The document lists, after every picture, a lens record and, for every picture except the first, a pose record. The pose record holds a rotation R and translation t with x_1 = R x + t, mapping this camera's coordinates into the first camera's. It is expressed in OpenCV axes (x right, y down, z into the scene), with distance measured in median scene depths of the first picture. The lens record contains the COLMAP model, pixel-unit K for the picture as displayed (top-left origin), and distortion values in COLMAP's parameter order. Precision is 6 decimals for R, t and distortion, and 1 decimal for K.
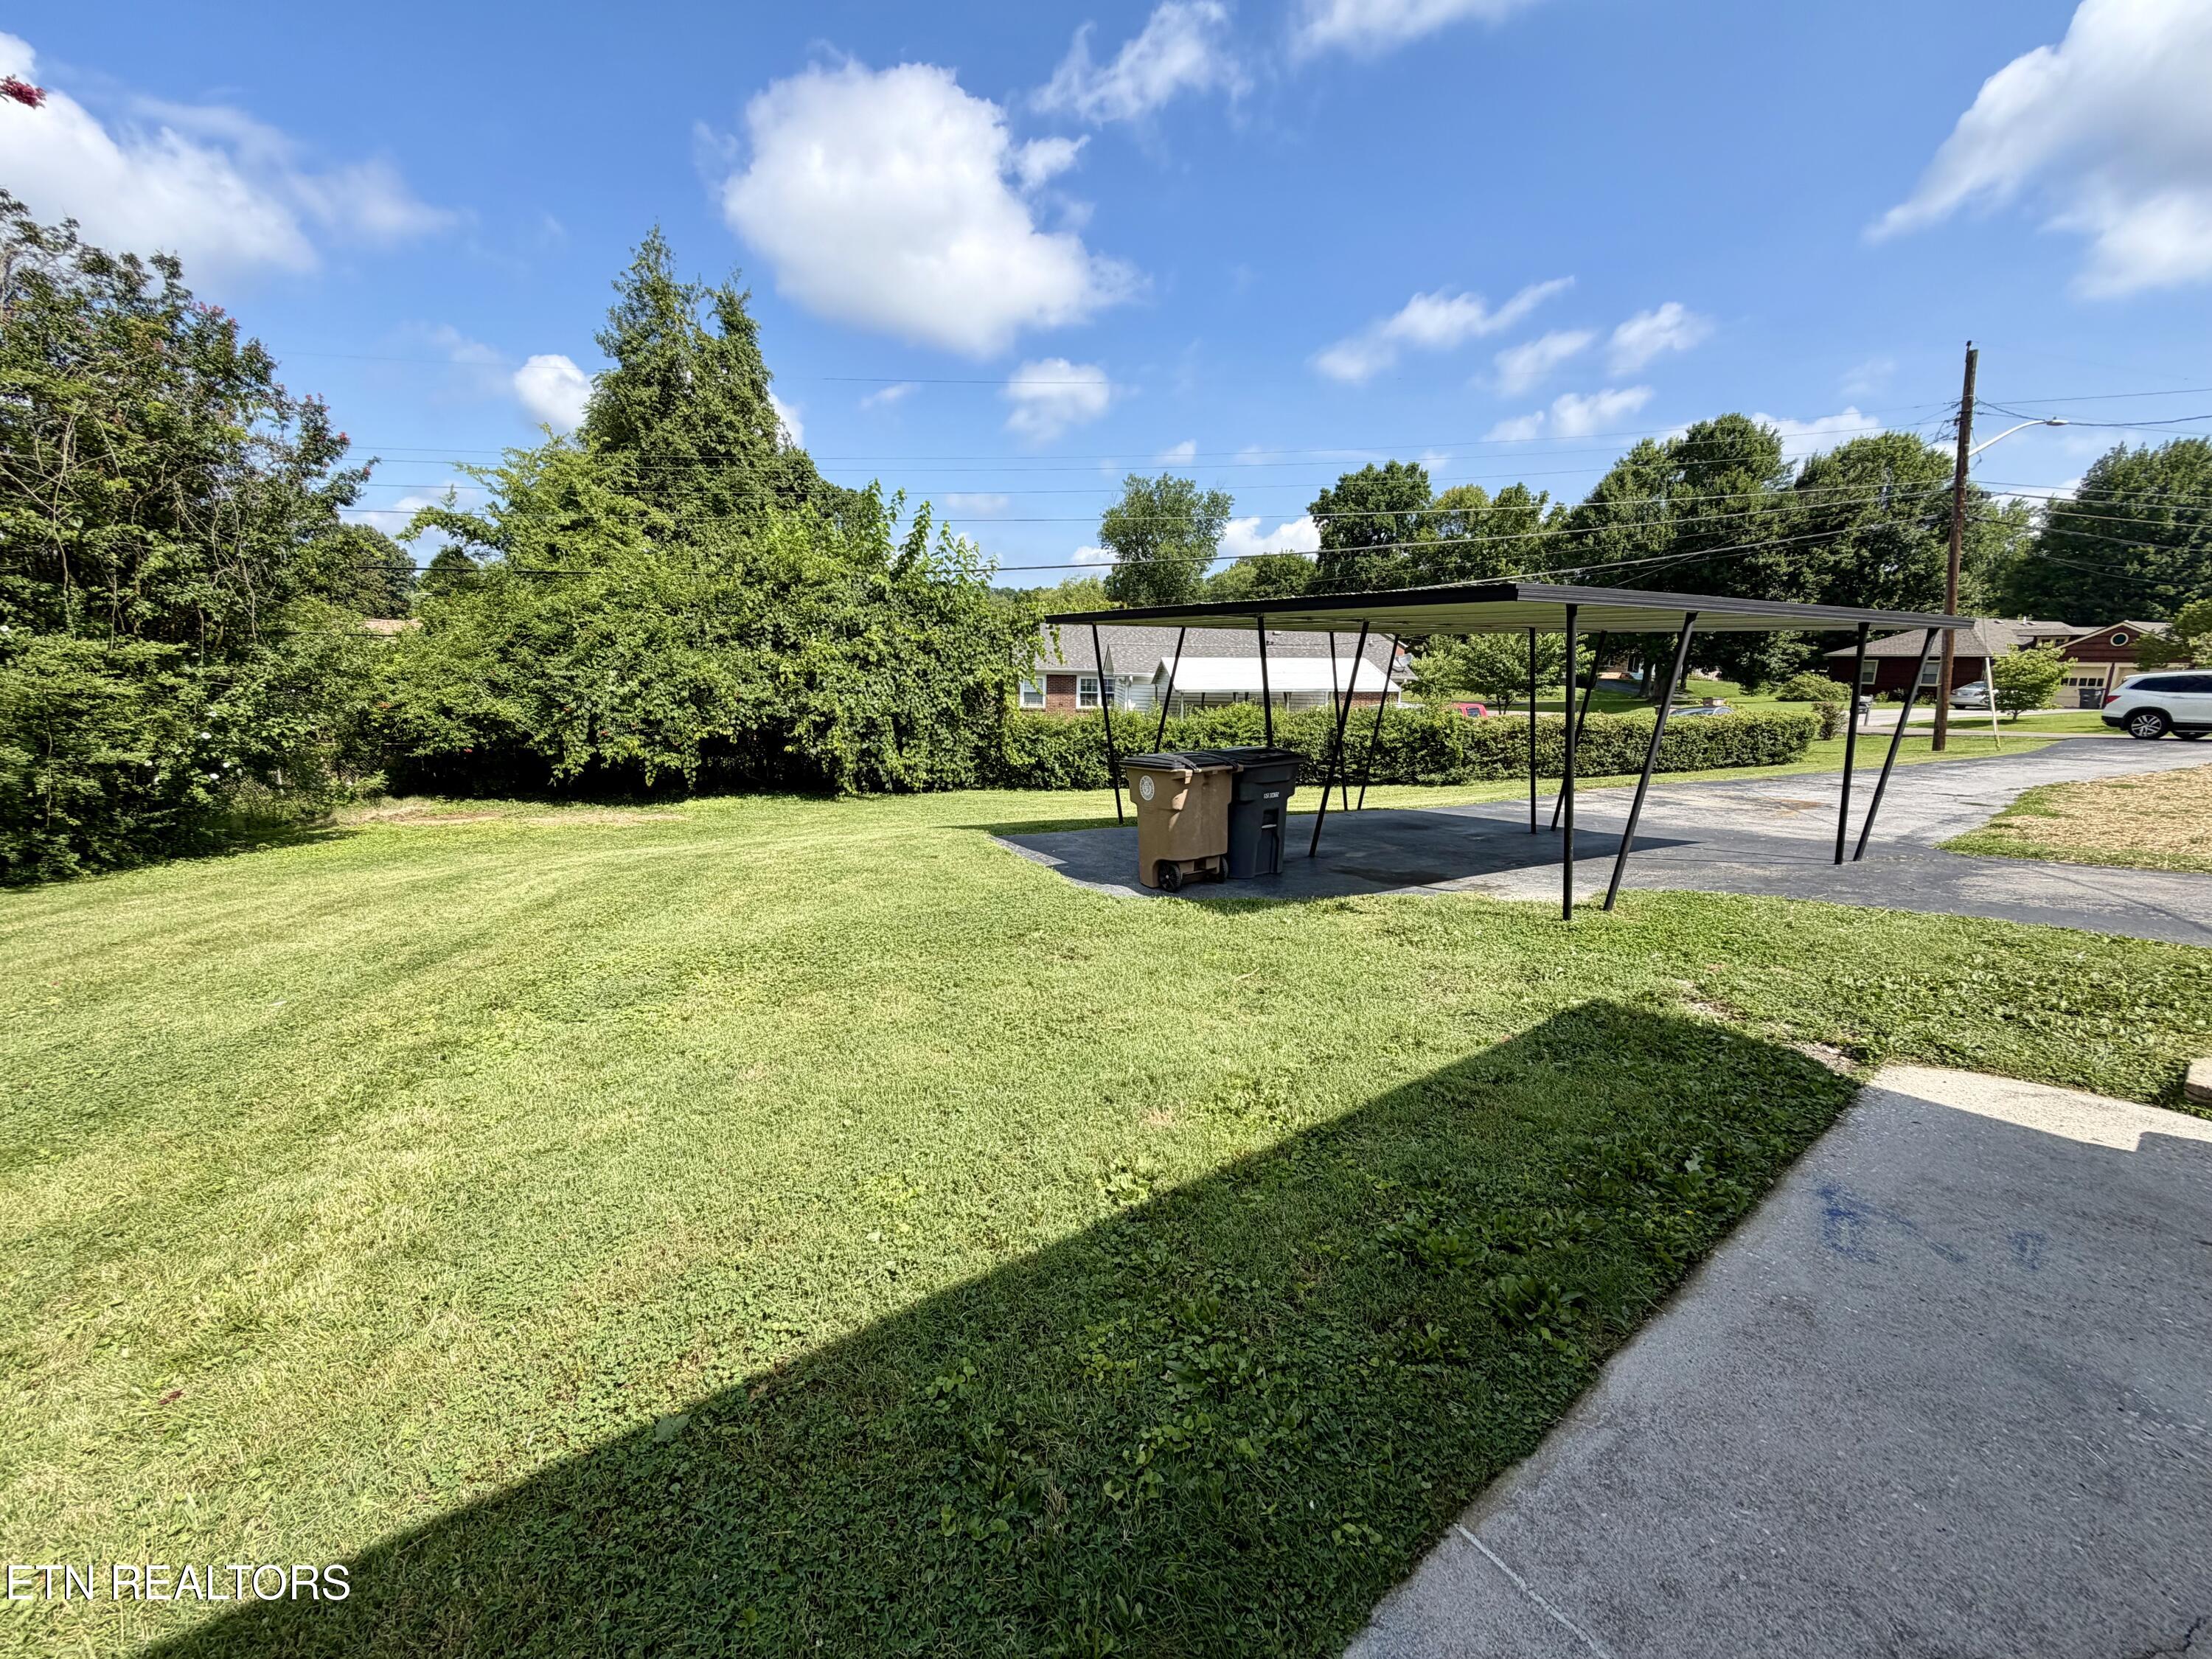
lens RADIAL K [[894.7, 0, 1112.0], [0, 894.7, 831.6], [0, 0, 1]] dist [0.000314, -0.000244]
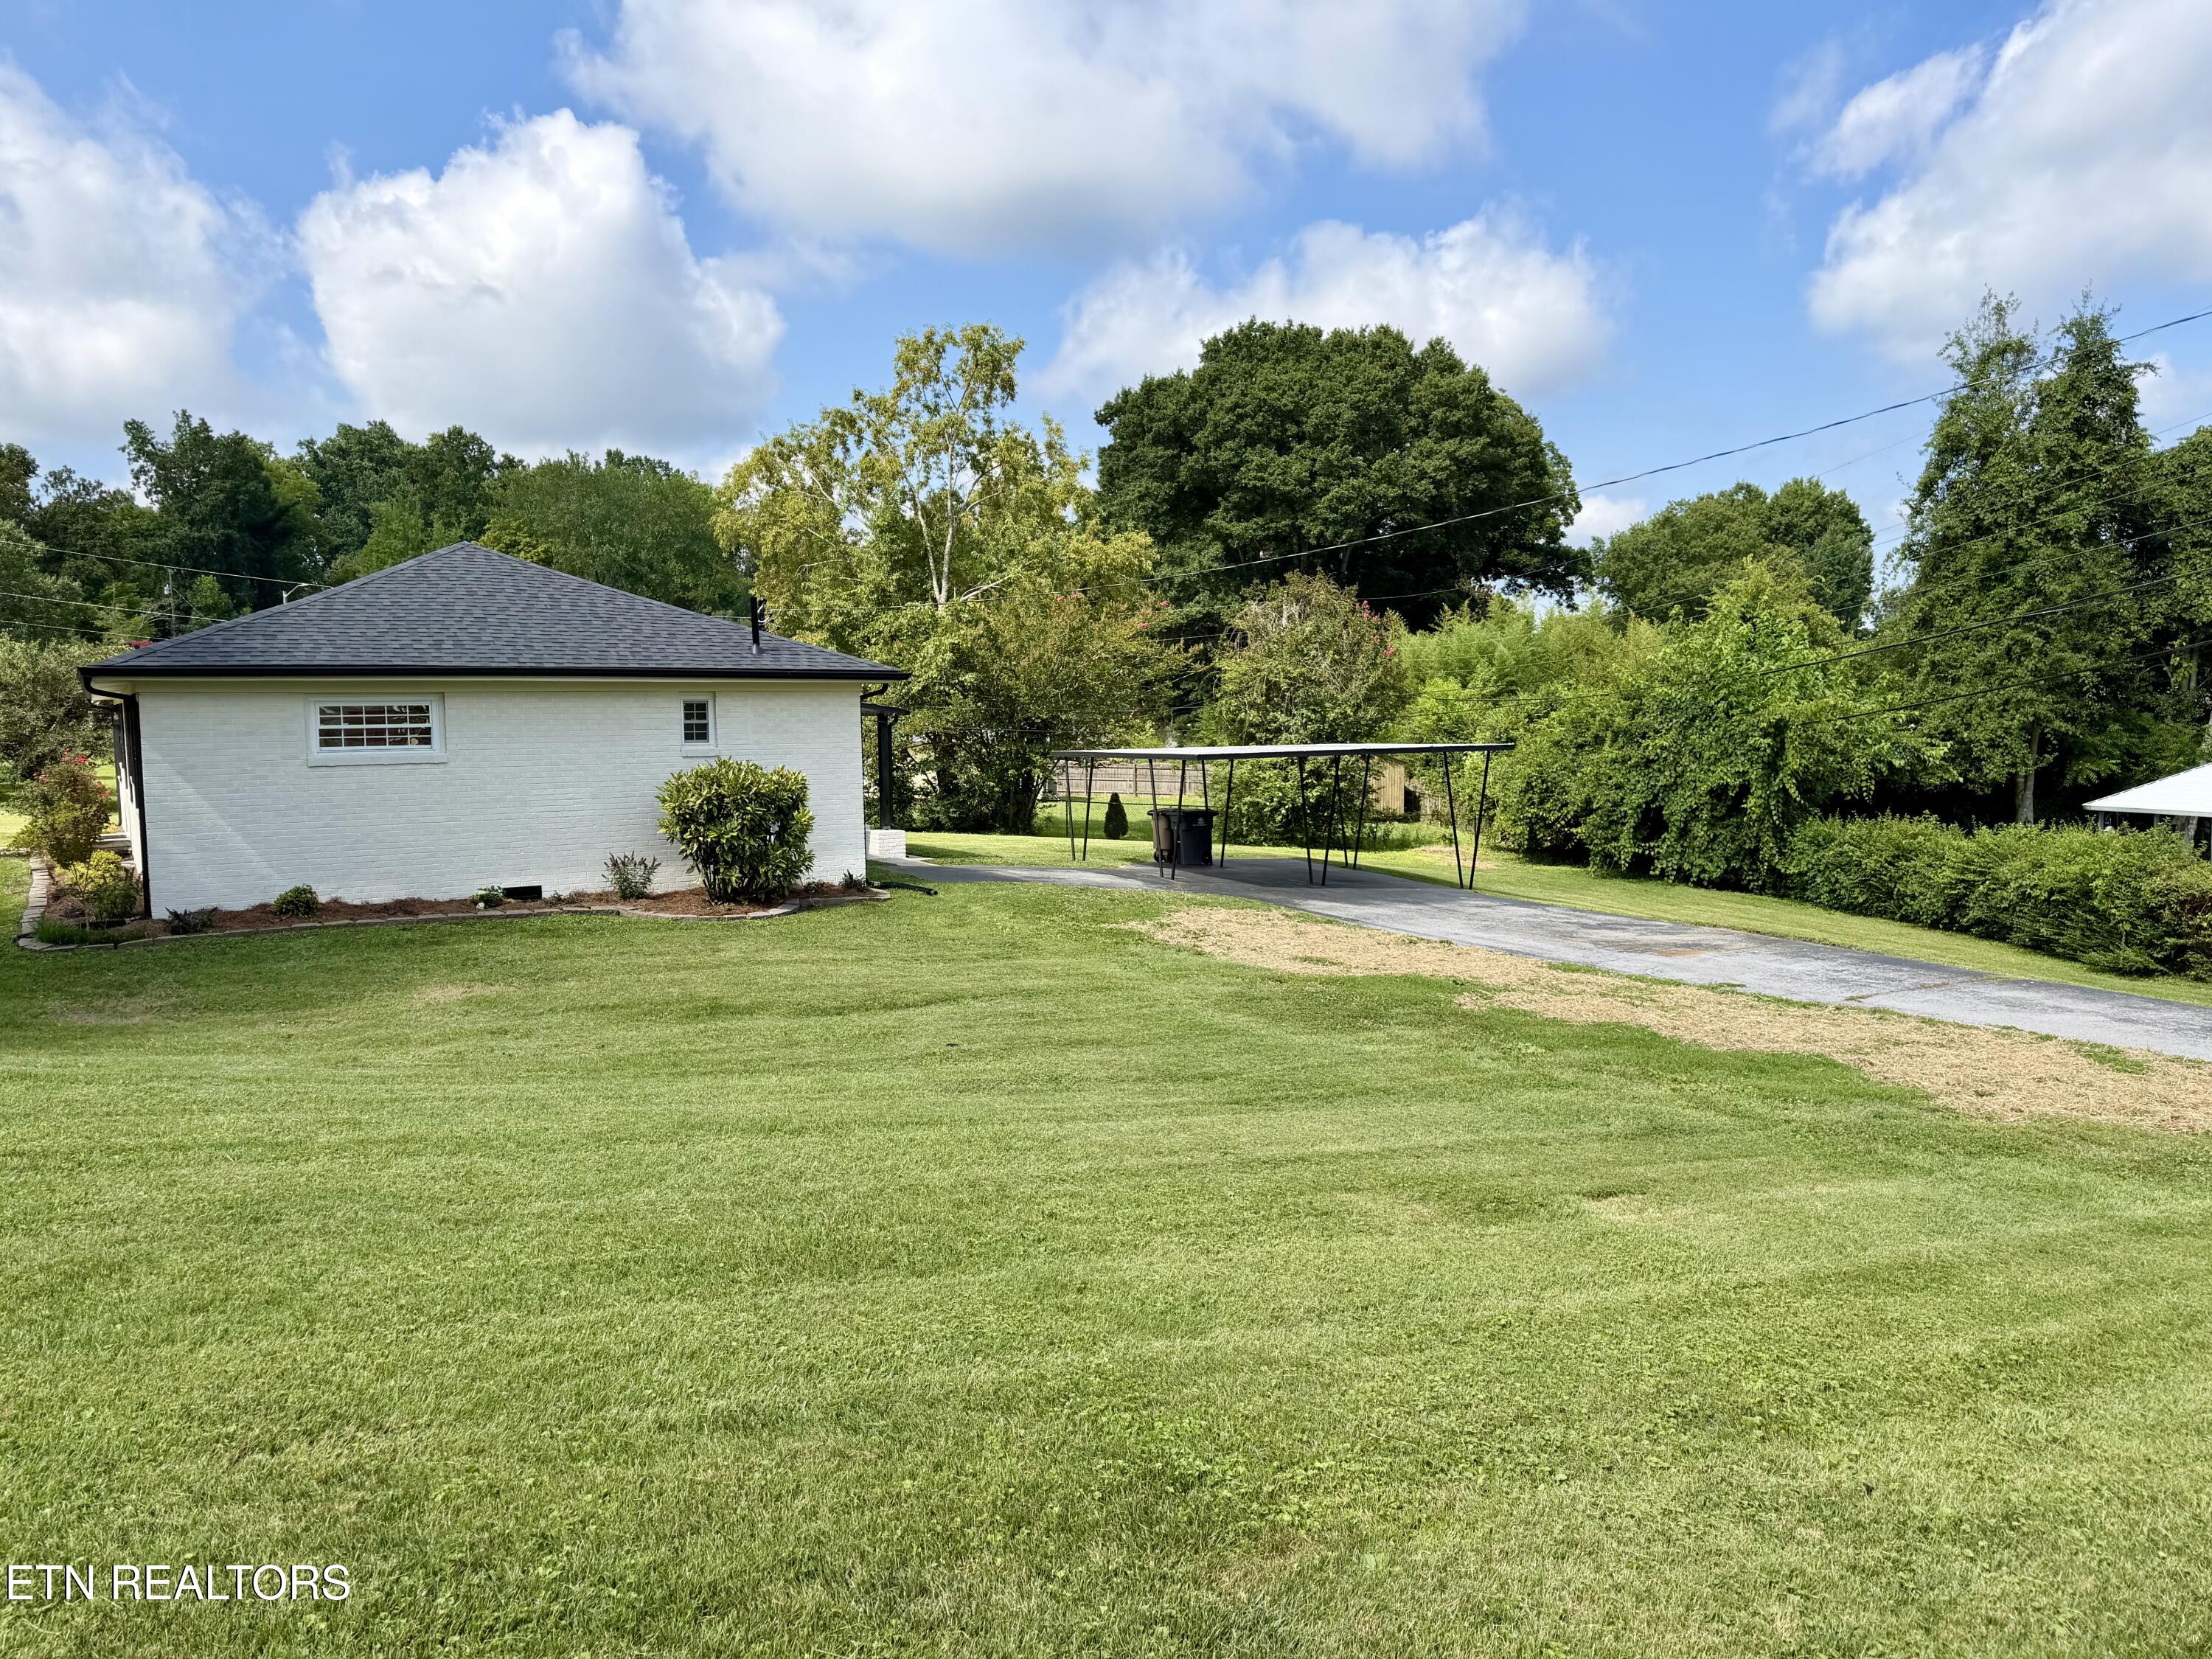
lens RADIAL K [[1546.1, 0, 1105.7], [0, 1546.1, 837.8], [0, 0, 1]] dist [0.113944, -0.155639]
pose [[-0.093695, 0.059266, -0.993835, 1.536268], [-0.177121, 0.981311, 0.075217, -0.105413], [0.979719, 0.183077, -0.081446, 0.424415]]
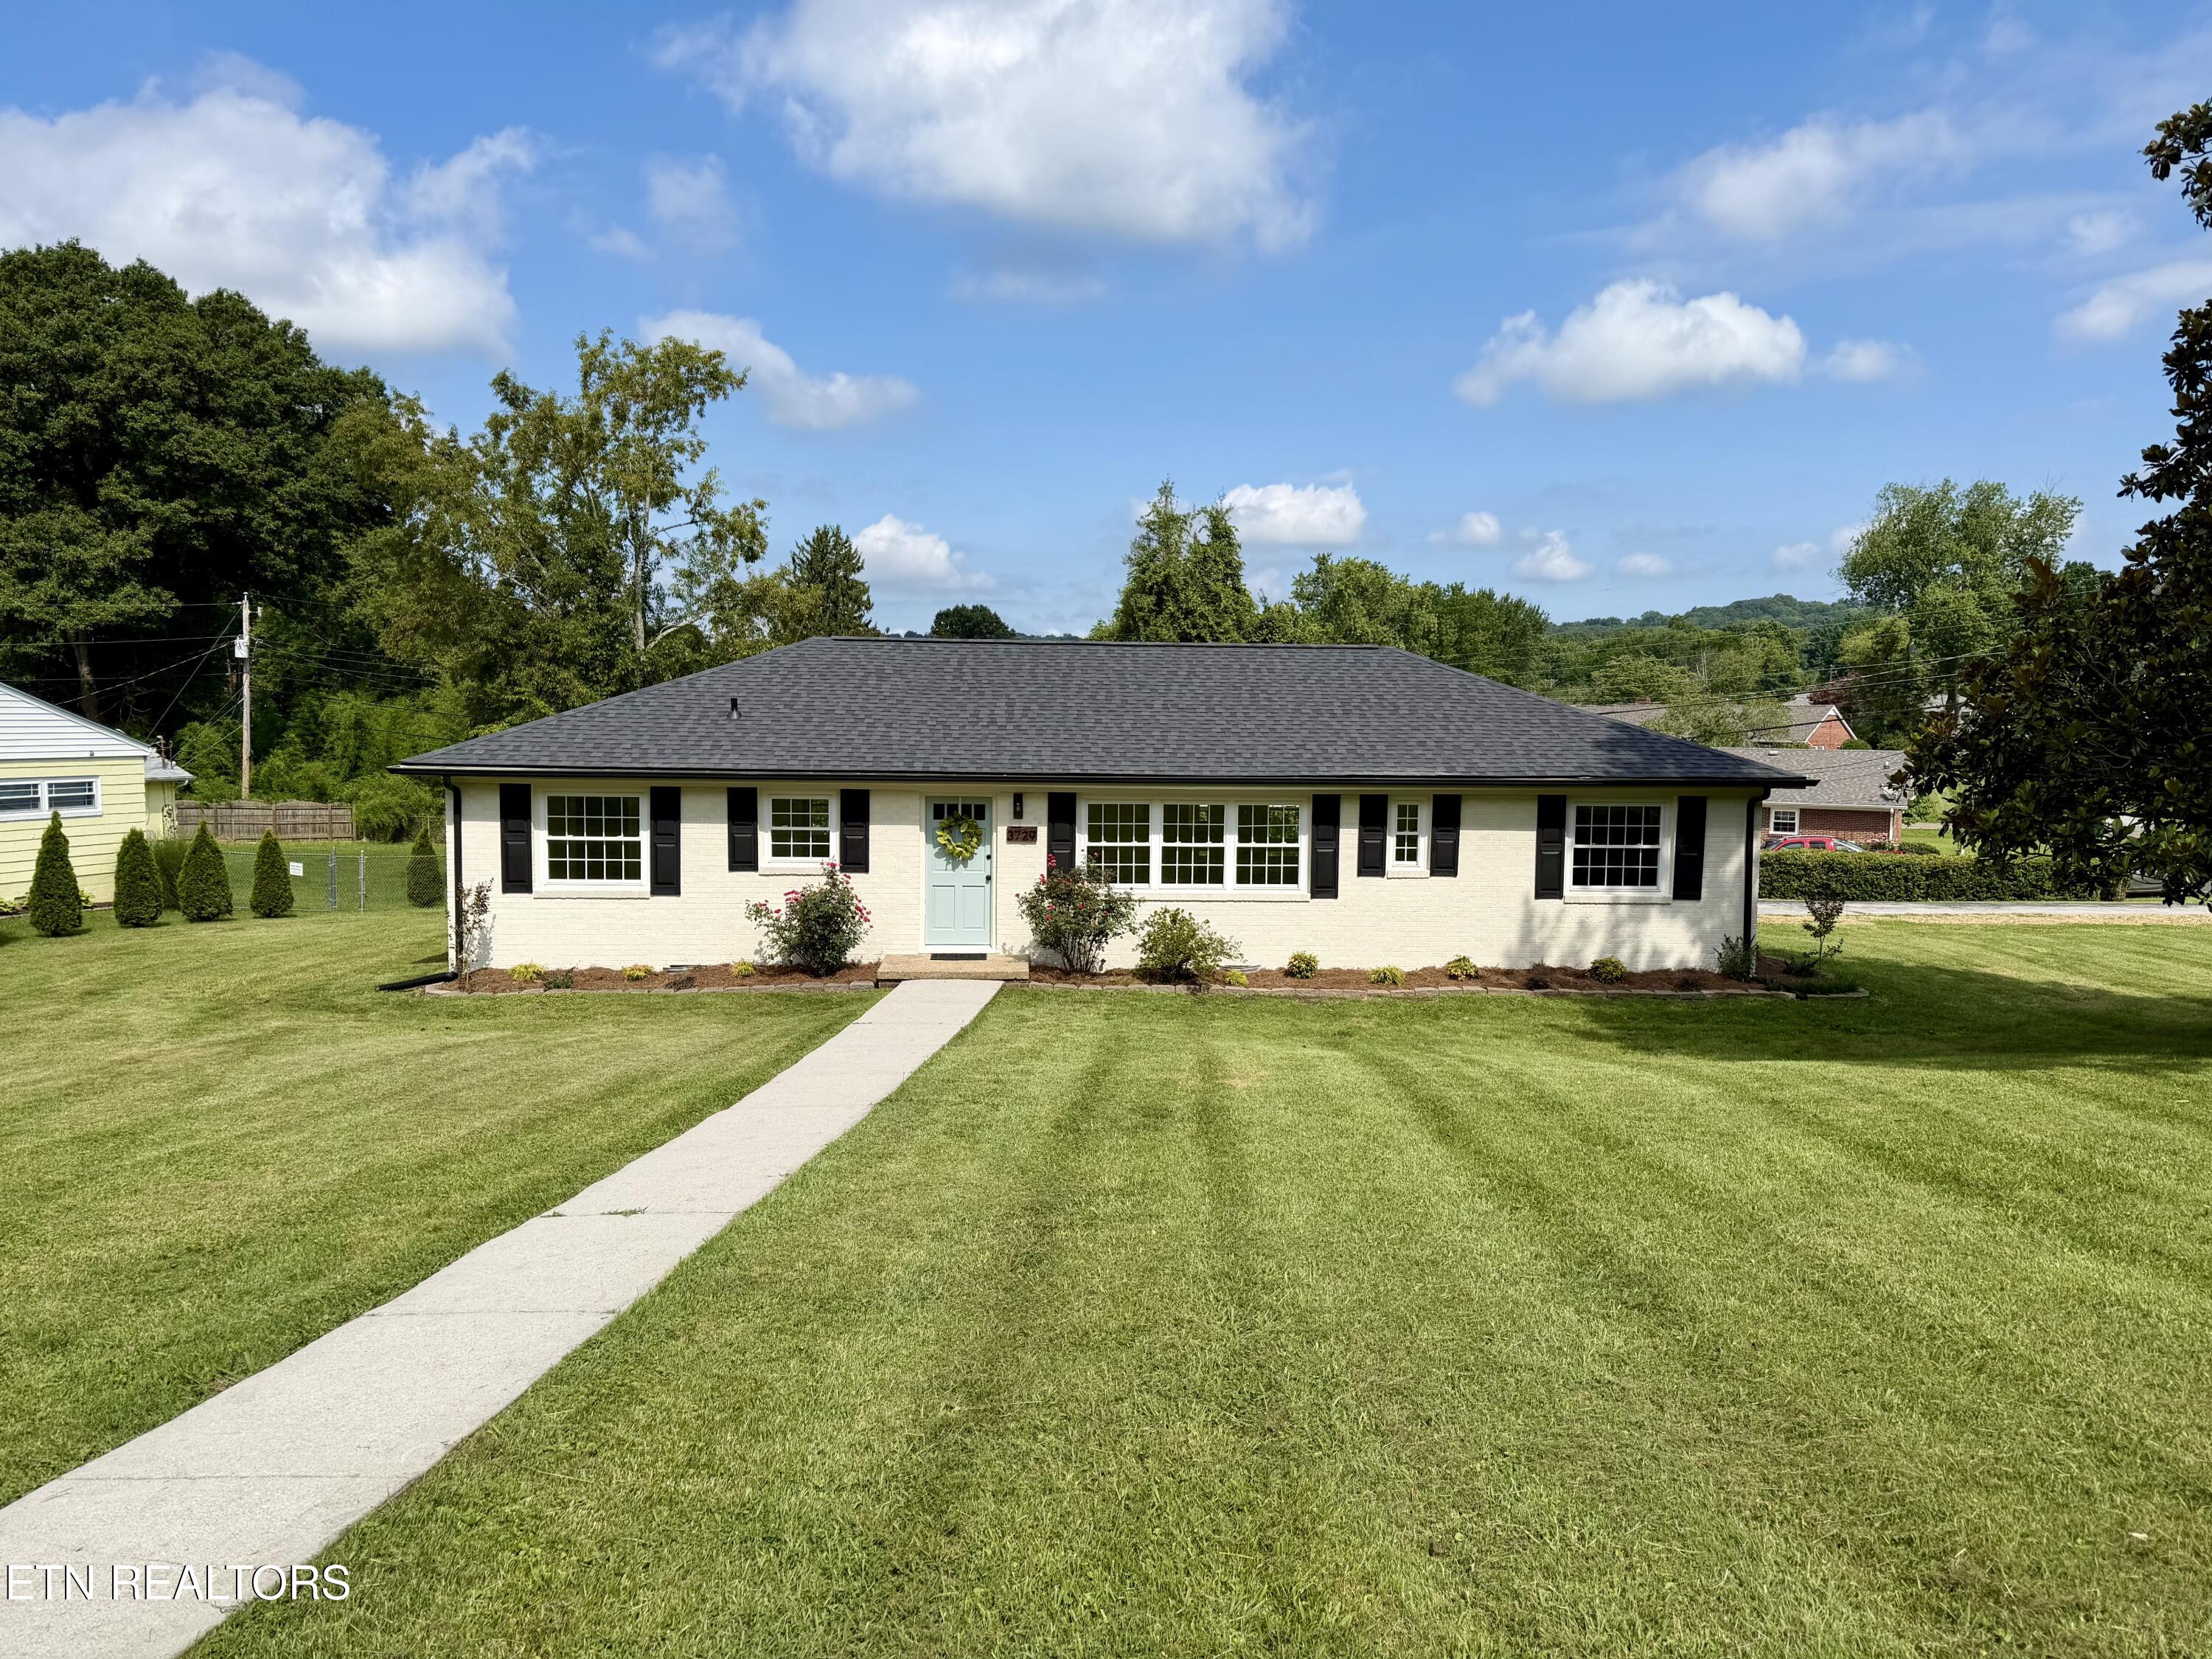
lens RADIAL K [[1546.1, 0, 1105.7], [0, 1546.1, 837.8], [0, 0, 1]] dist [0.113944, -0.155639]
pose [[0.823336, 0.030647, -0.566725, 0.995690], [-0.099477, 0.990876, -0.090936, 0.132448], [0.558768, 0.131247, 0.818873, -1.198522]]
